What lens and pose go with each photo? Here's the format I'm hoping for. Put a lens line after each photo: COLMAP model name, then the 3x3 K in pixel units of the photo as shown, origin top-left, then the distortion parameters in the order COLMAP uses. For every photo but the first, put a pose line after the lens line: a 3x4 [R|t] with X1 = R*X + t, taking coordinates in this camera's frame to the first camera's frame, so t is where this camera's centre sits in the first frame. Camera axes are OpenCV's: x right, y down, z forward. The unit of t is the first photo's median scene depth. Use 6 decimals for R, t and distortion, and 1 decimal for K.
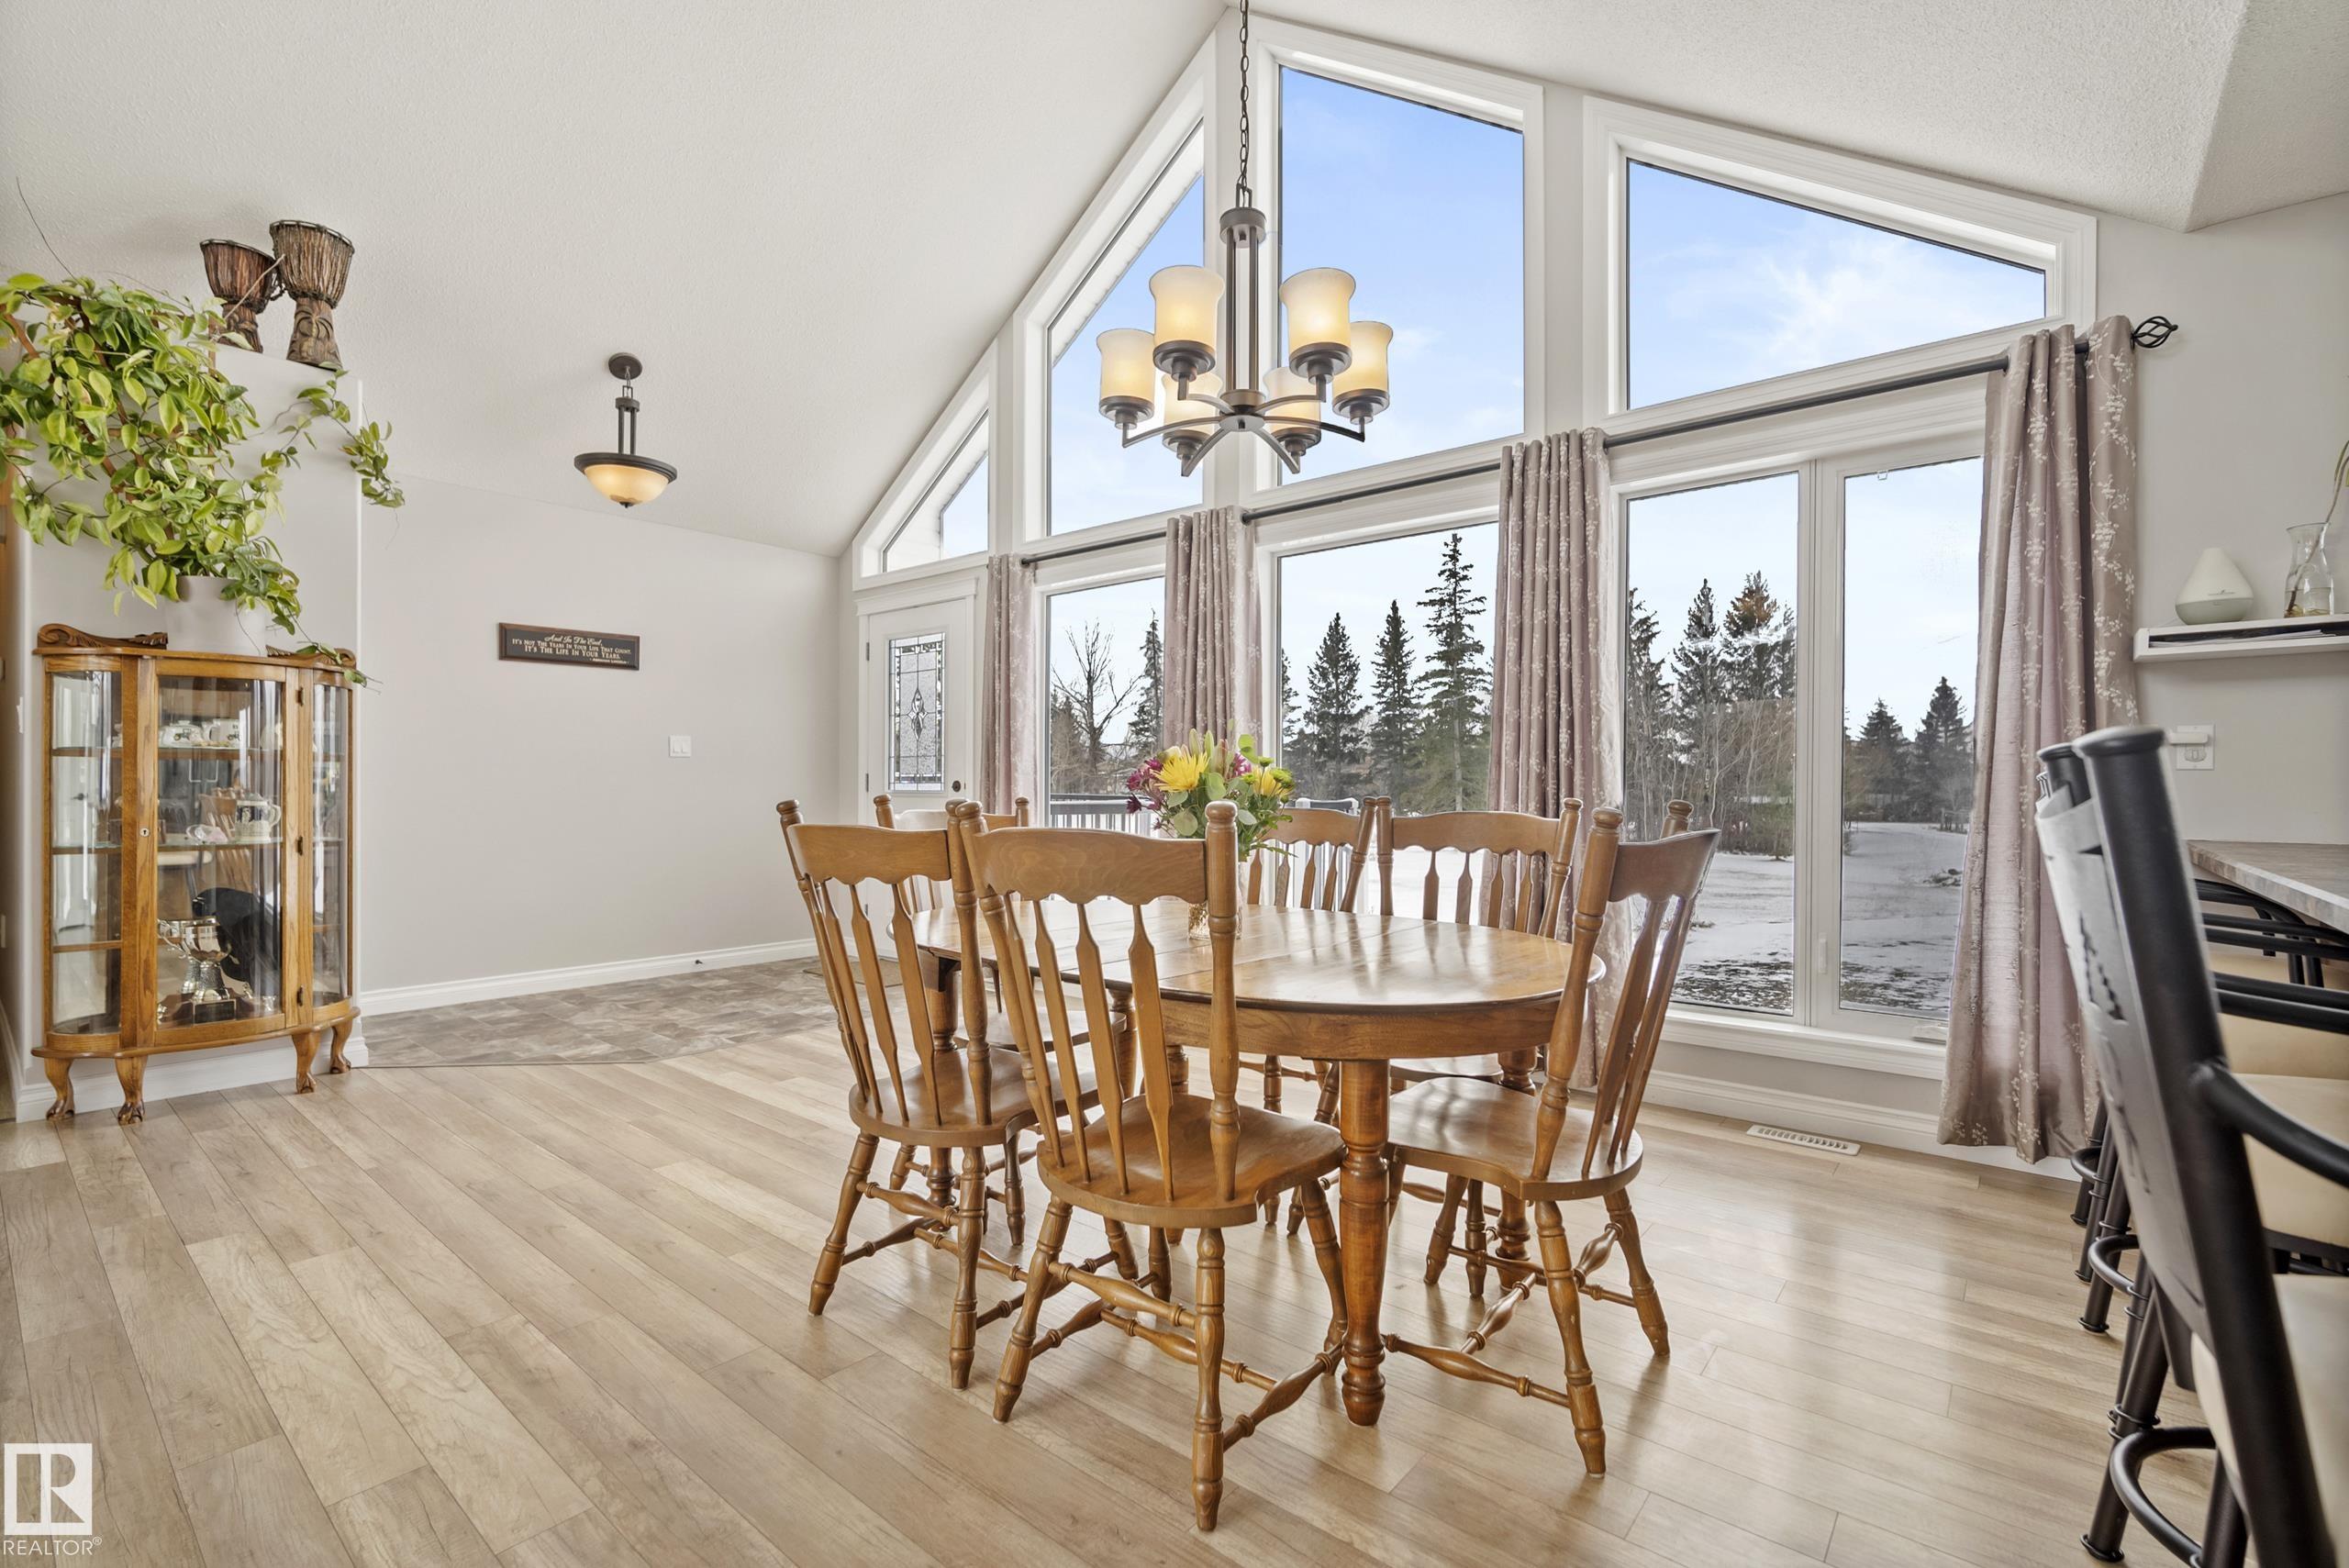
lens RADIAL K [[1046.5, 0, 1166.0], [0, 1046.5, 786.8], [0, 0, 1]] dist [-0.013408, 0.003466]
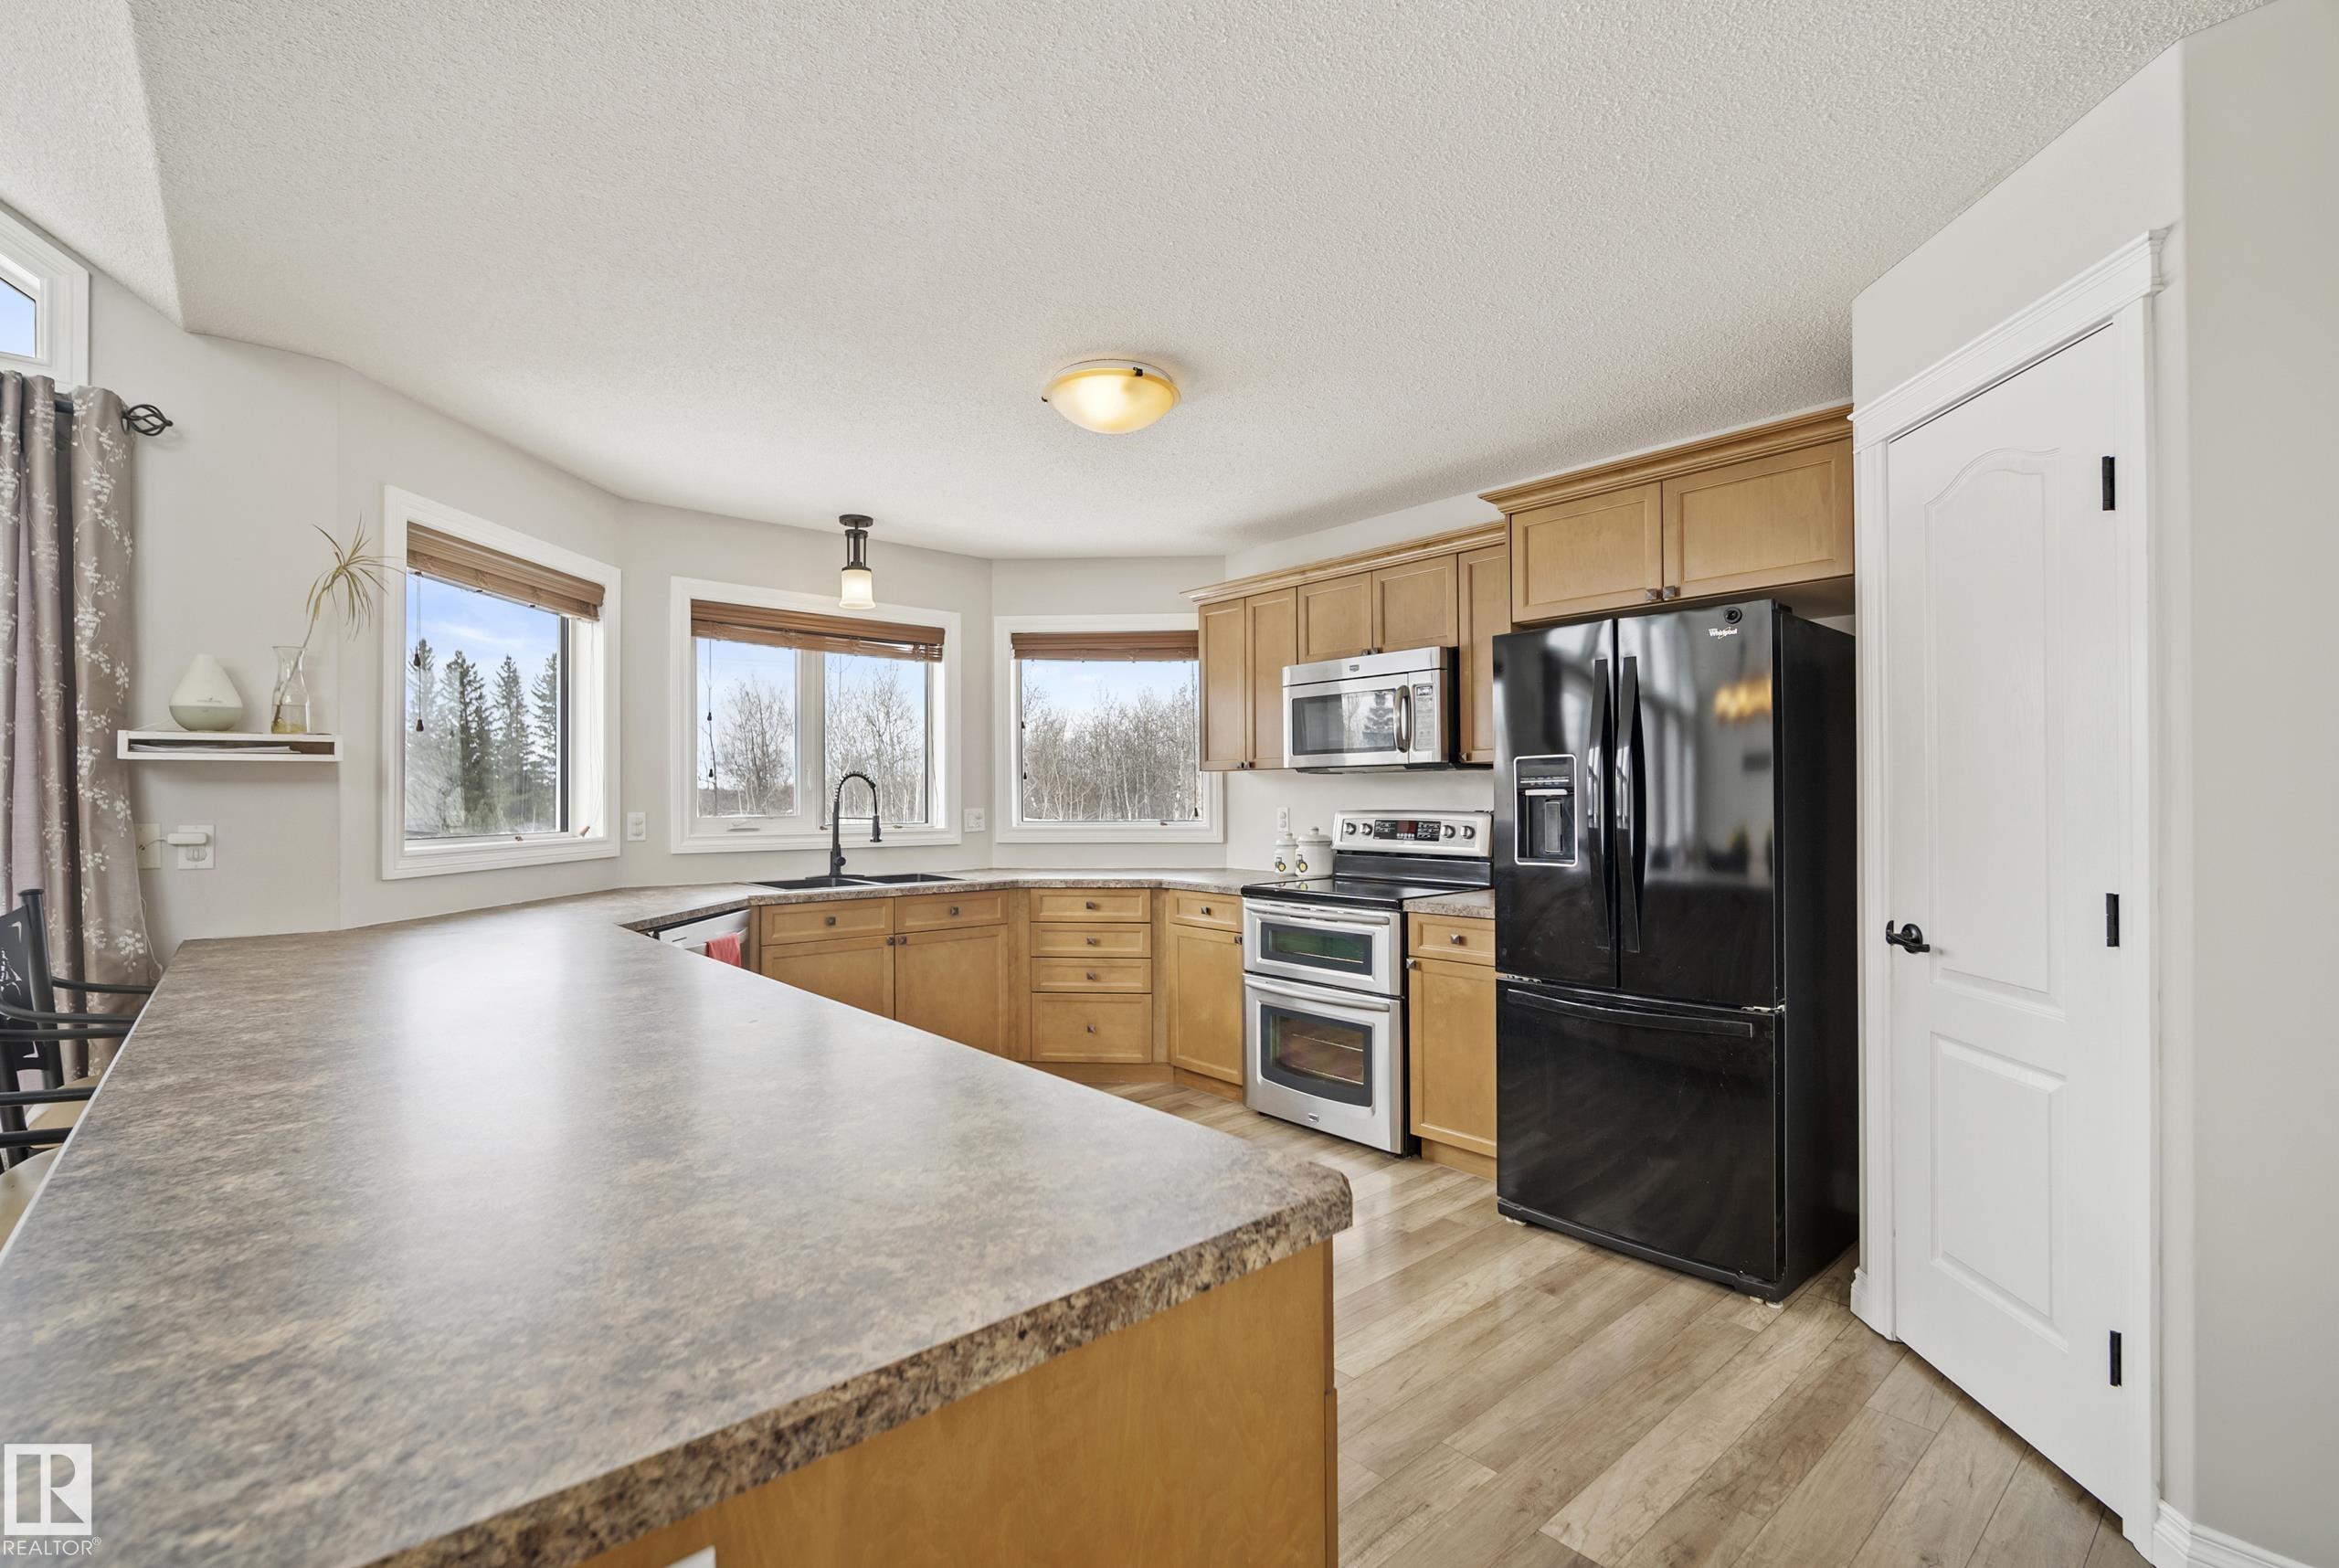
lens RADIAL K [[1042.1, 0, 1172.1], [0, 1042.1, 796.7], [0, 0, 1]] dist [-0.013408, 0.003466]
pose [[0.150573, -0.004444, 0.988589, 0.107852], [0.004483, 0.999983, 0.003813, -0.064758], [-0.988589, 0.003858, 0.150590, -0.066573]]
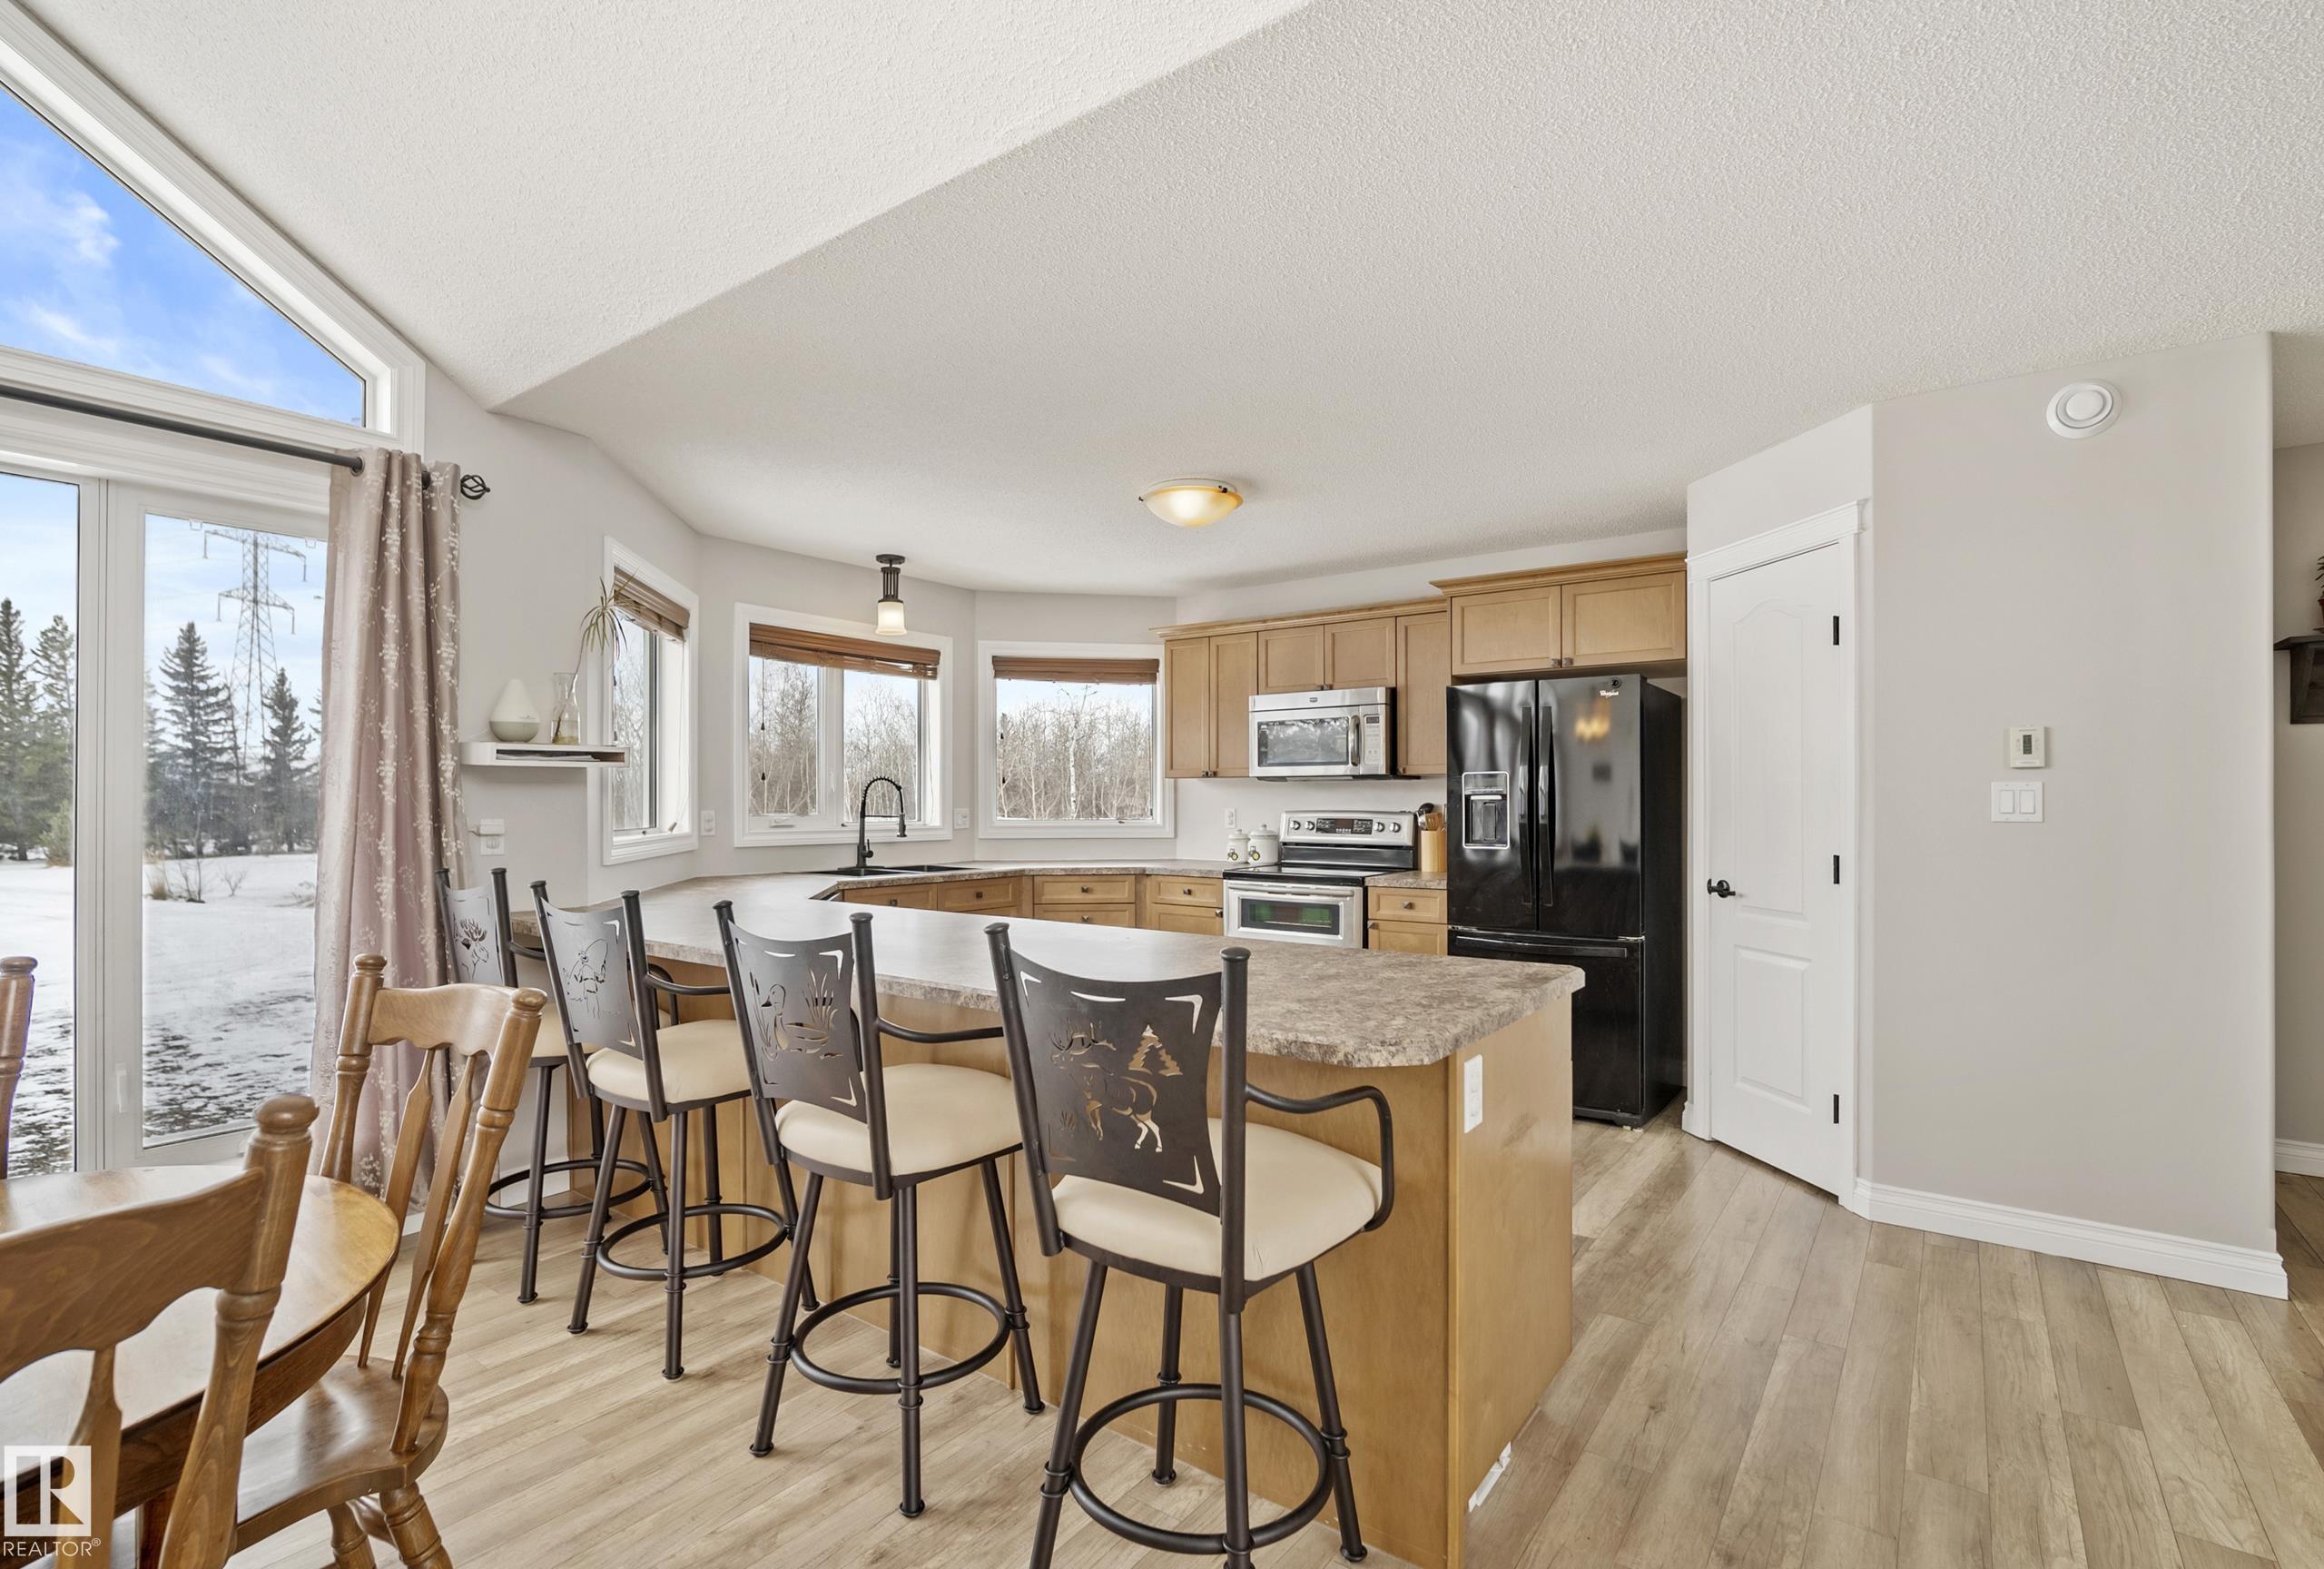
lens RADIAL K [[1081.8, 0, 1167.1], [0, 1081.8, 802.0], [0, 0, 1]] dist [-0.010916, 0.002003]
pose [[-0.066497, -0.006804, 0.997763, -0.246258], [-0.001337, 0.999976, 0.006730, -0.066436], [-0.997786, -0.000887, -0.066504, 0.217126]]
